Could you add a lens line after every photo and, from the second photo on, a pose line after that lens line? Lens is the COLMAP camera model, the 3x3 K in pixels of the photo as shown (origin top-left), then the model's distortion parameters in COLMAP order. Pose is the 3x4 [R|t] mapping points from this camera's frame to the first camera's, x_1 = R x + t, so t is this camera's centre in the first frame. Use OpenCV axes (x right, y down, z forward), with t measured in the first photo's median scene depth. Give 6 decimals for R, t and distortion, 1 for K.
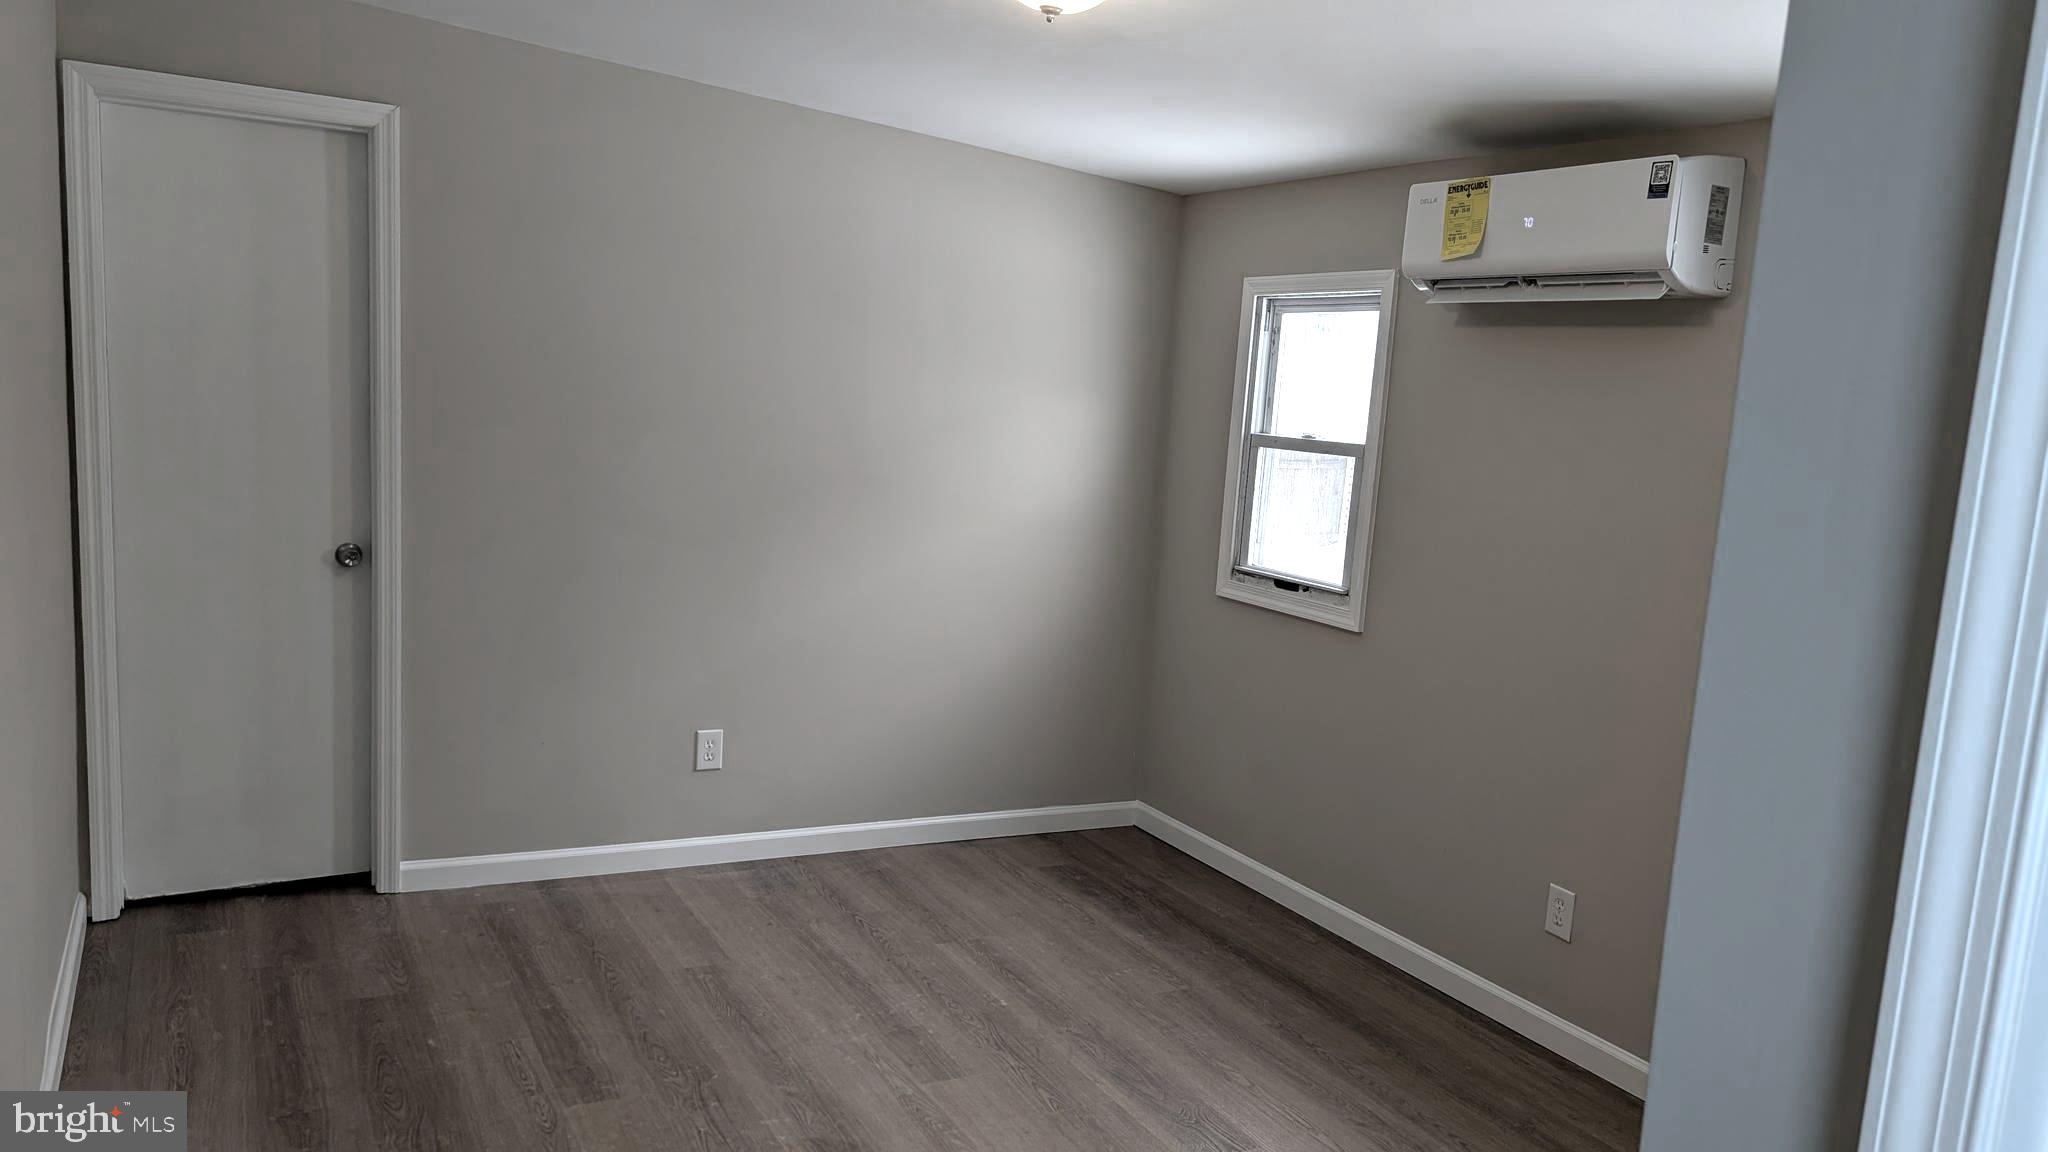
lens RADIAL K [[1462.4, 0, 1019.7], [0, 1462.4, 583.6], [0, 0, 1]] dist [0.009730, 0.001035]
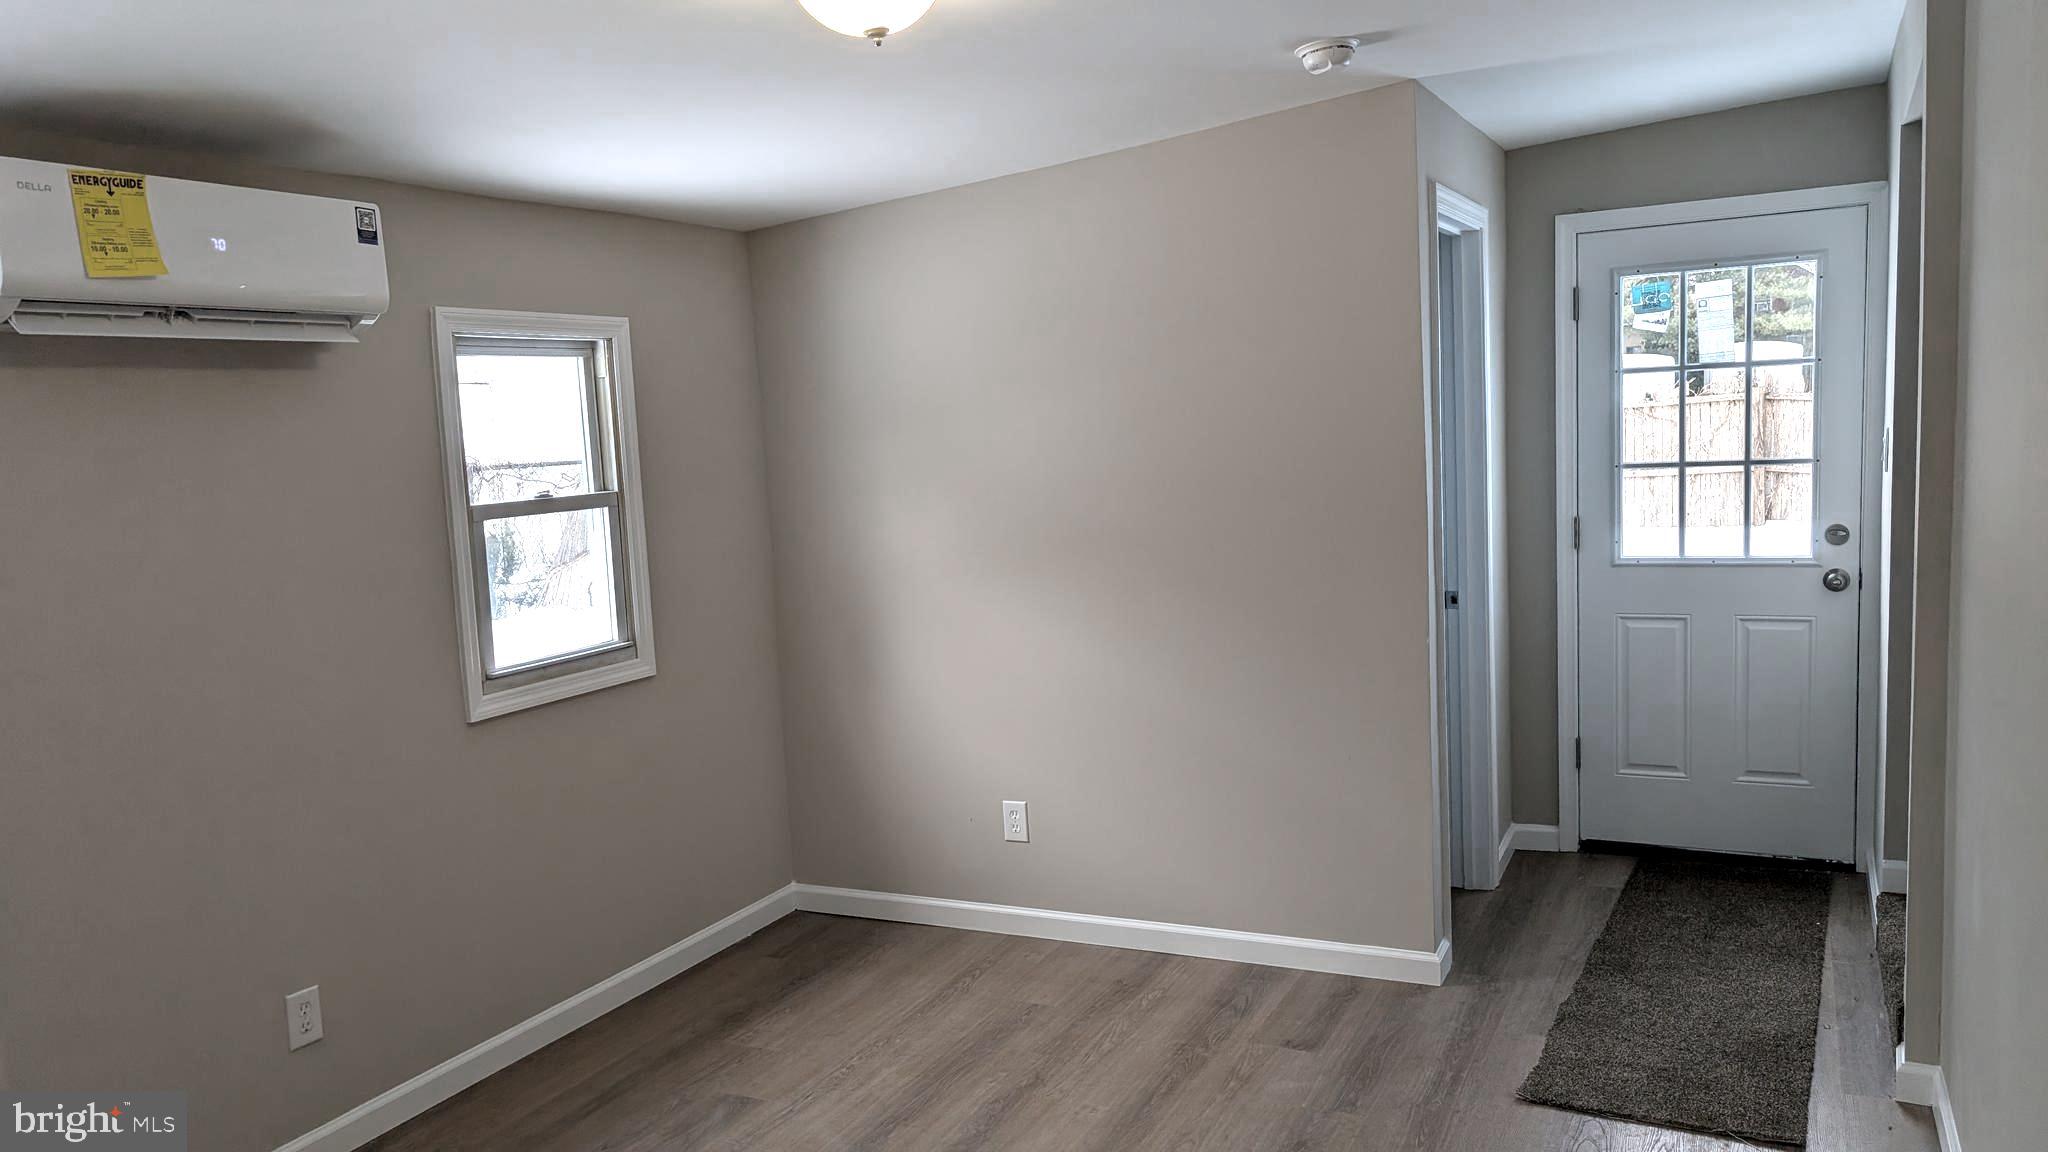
lens RADIAL K [[1462.4, 0, 1019.7], [0, 1462.4, 583.6], [0, 0, 1]] dist [0.009730, 0.001035]
pose [[-0.557970, -0.120902, 0.821007, -0.606784], [0.139294, 0.961649, 0.236280, -0.190369], [-0.818087, 0.246198, -0.519730, 1.084858]]
